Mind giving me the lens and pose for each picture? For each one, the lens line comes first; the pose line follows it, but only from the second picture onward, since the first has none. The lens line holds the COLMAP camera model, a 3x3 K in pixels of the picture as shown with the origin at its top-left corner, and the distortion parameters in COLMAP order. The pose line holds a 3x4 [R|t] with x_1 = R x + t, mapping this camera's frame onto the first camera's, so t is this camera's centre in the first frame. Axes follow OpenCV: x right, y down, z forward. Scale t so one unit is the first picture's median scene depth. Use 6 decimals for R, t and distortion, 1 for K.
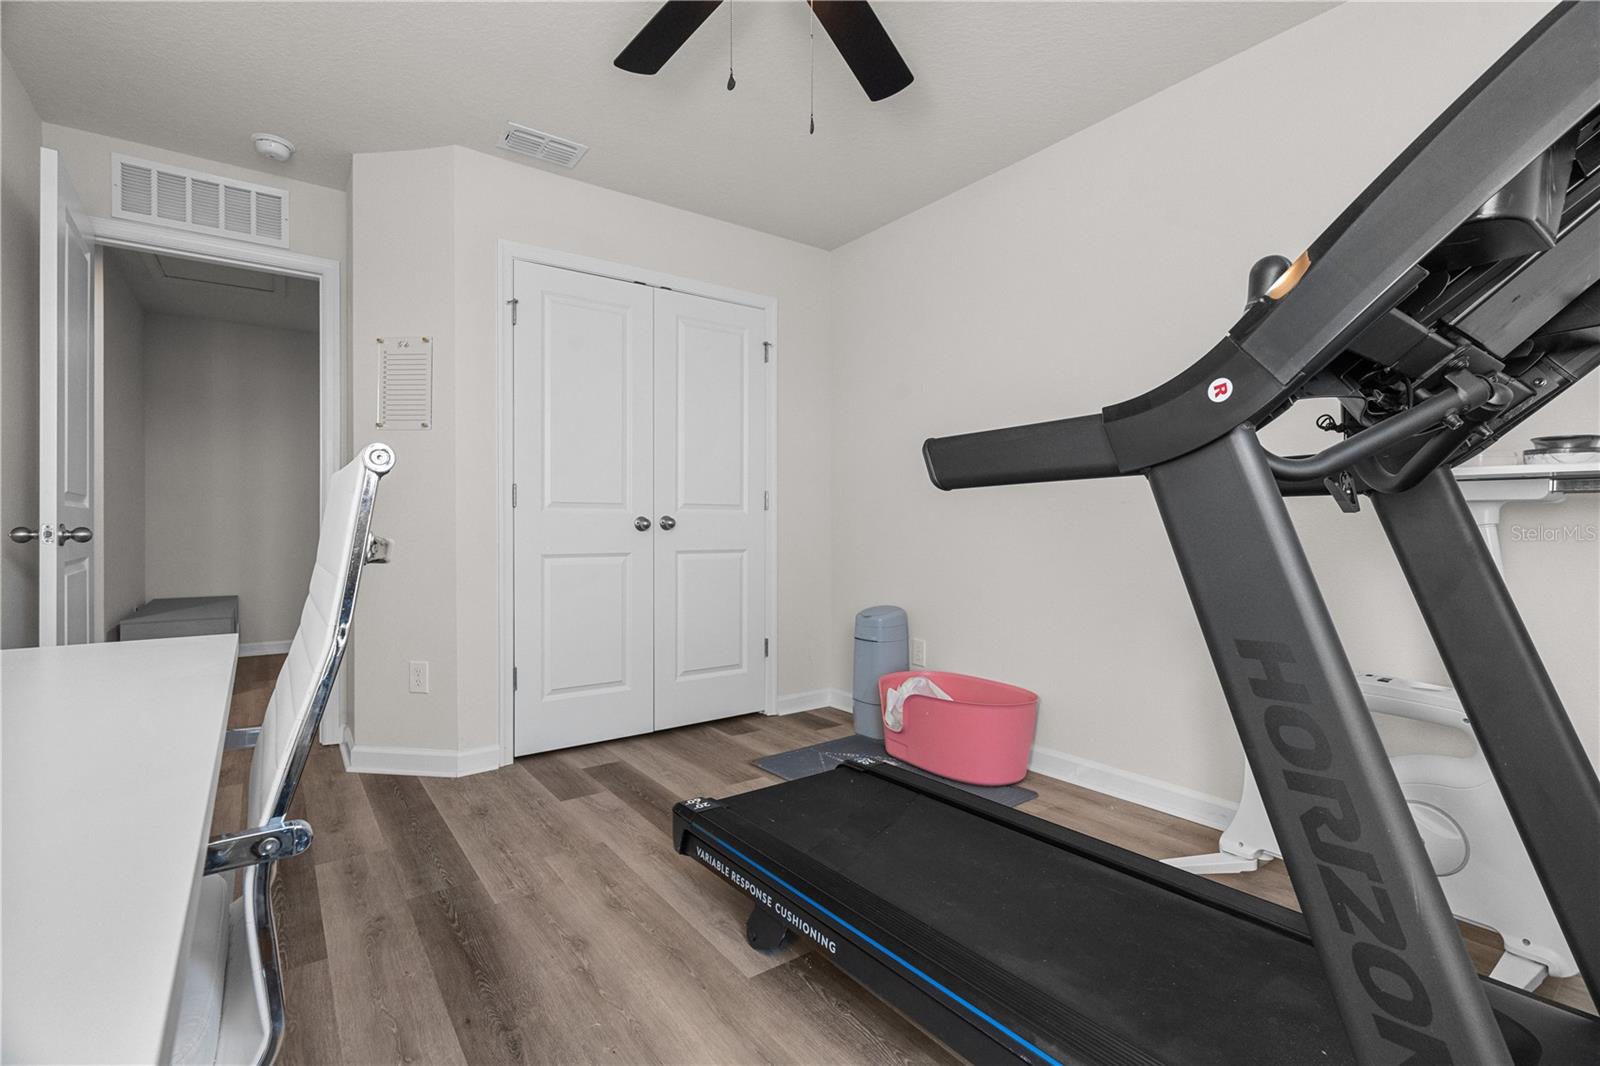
lens RADIAL K [[734.2, 0, 802.0], [0, 734.2, 531.9], [0, 0, 1]] dist [-0.007400, 0.003616]
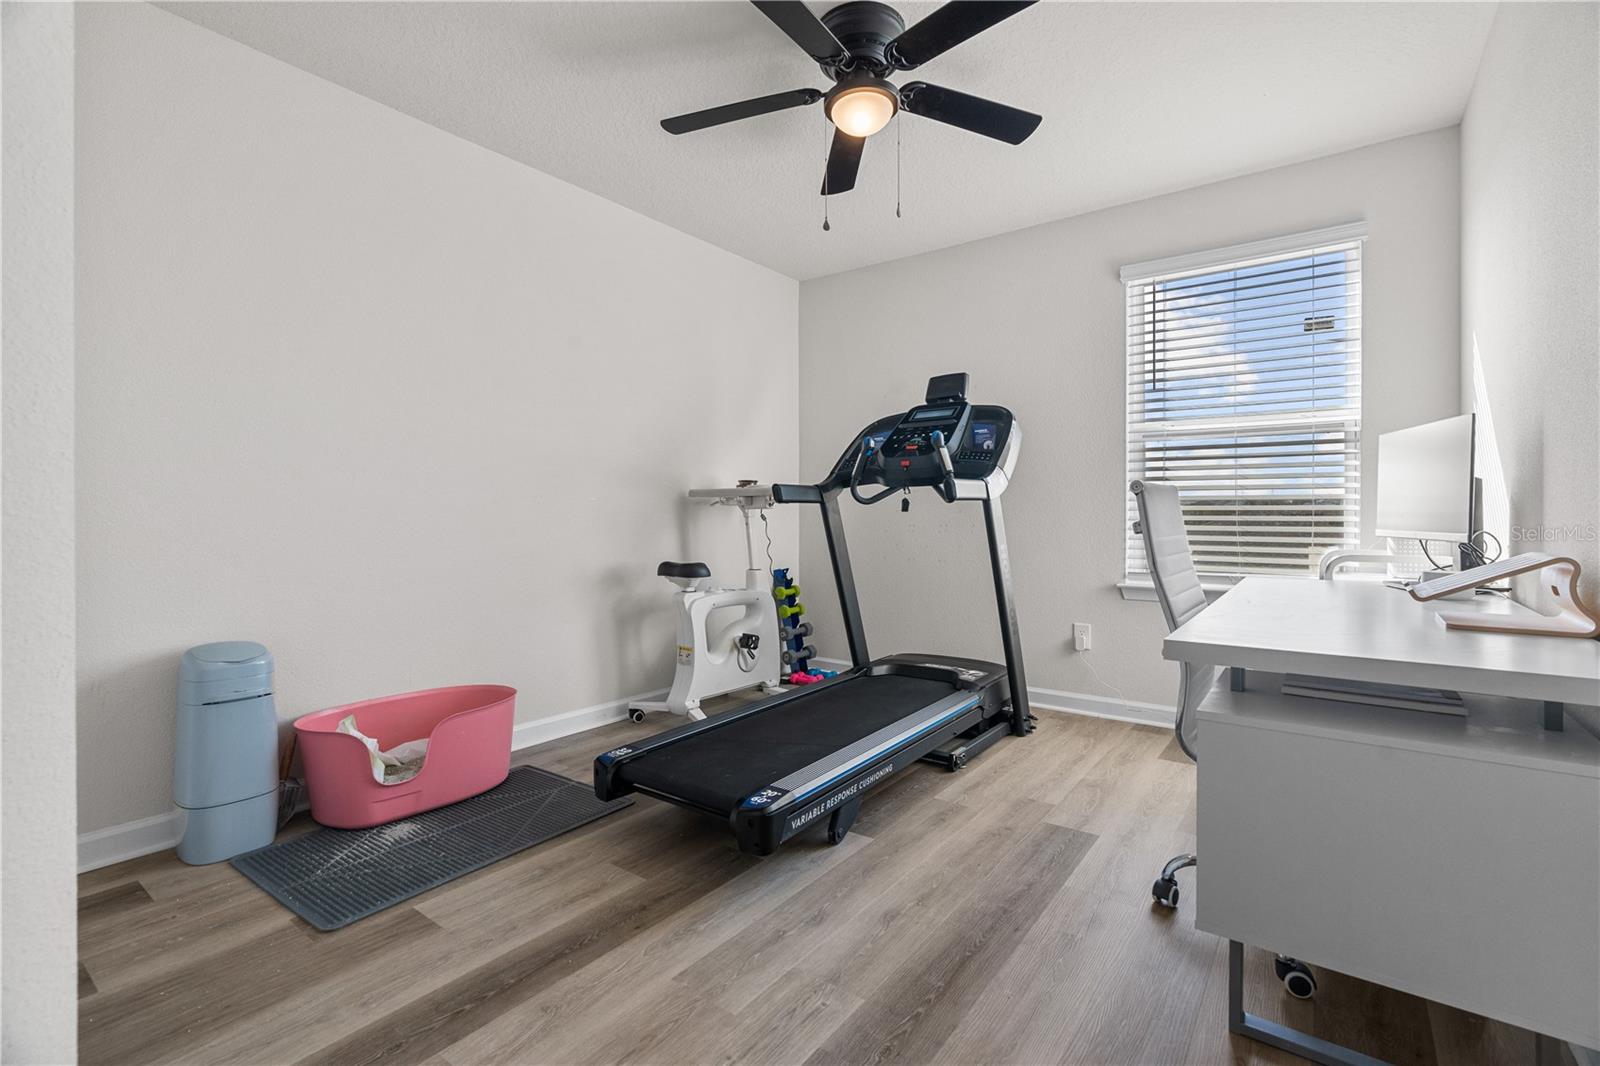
lens RADIAL K [[734.2, 0, 802.4], [0, 734.2, 523.5], [0, 0, 1]] dist [-0.007400, 0.003616]
pose [[-0.308819, -0.005190, 0.951107, -1.146804], [0.004452, 0.999966, 0.006902, -0.005218], [-0.951110, 0.006365, -0.308785, 1.311693]]
